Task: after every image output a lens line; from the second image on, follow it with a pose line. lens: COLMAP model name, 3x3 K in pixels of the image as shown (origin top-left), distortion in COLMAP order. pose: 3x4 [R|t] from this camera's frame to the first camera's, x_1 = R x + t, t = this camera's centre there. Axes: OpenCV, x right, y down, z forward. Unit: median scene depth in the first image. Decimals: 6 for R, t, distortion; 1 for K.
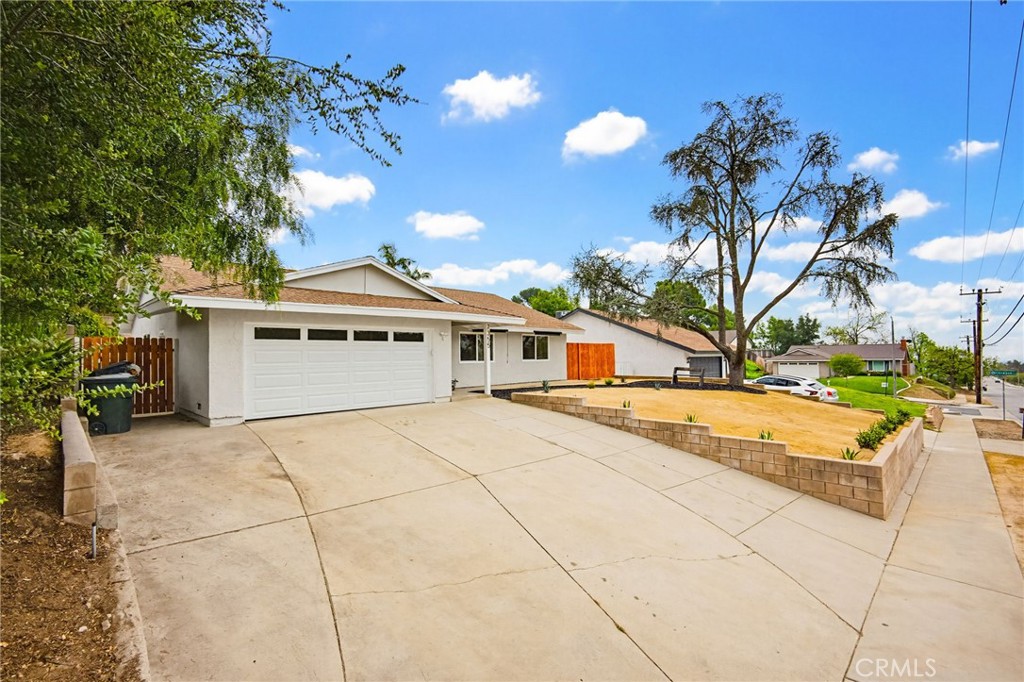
lens RADIAL K [[456.1, 0, 507.6], [0, 456.1, 337.8], [0, 0, 1]] dist [-0.016297, 0.007425]
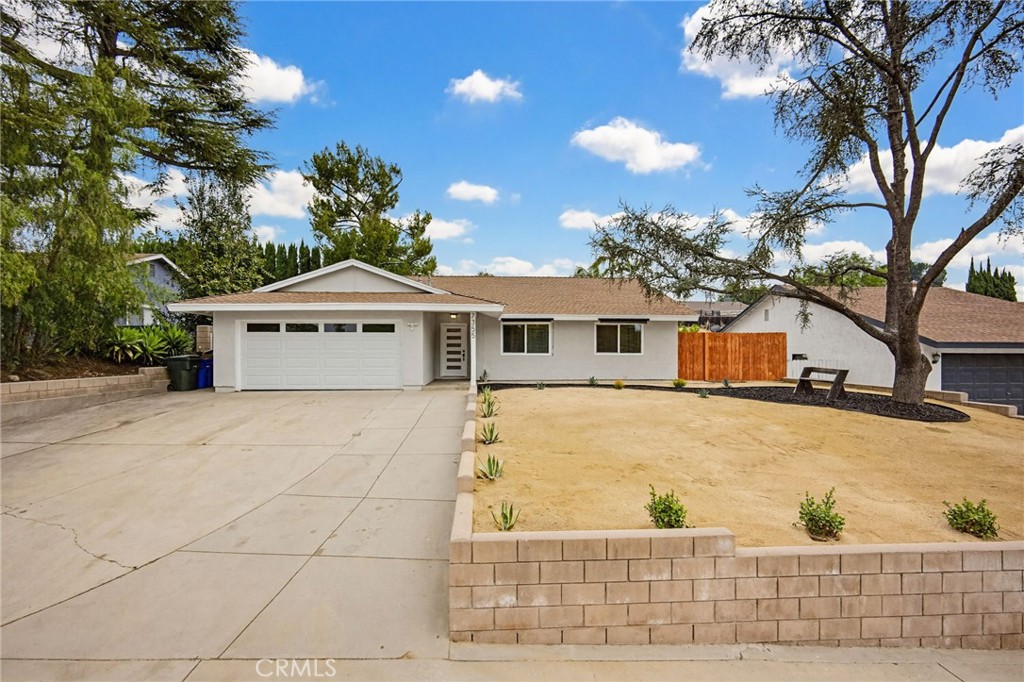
lens RADIAL K [[456.1, 0, 507.6], [0, 456.1, 337.8], [0, 0, 1]] dist [-0.016297, 0.007425]
pose [[0.761187, -0.006571, -0.648499, 0.752901], [0.015140, 0.999856, 0.007640, 0.018044], [0.648355, -0.015634, 0.761177, 0.370690]]
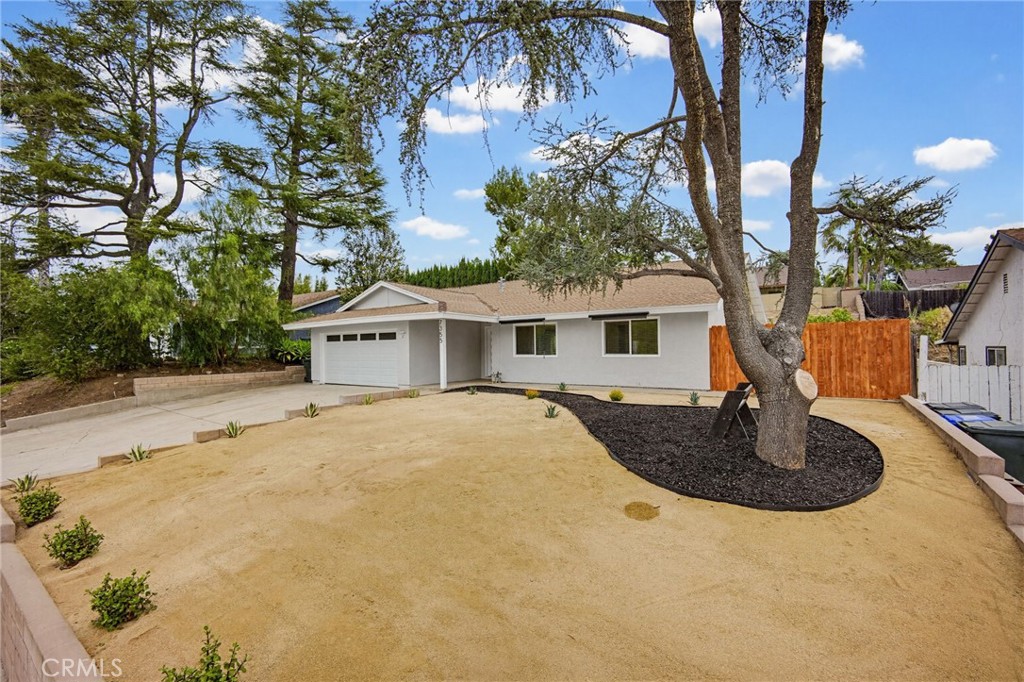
lens RADIAL K [[466.0, 0, 520.5], [0, 466.0, 342.7], [0, 0, 1]] dist [-0.015152, 0.008895]
pose [[0.160254, -0.009889, -0.987026, 1.223492], [0.045926, 0.998942, -0.002552, 0.040021], [0.986007, -0.044921, 0.160538, 1.192792]]
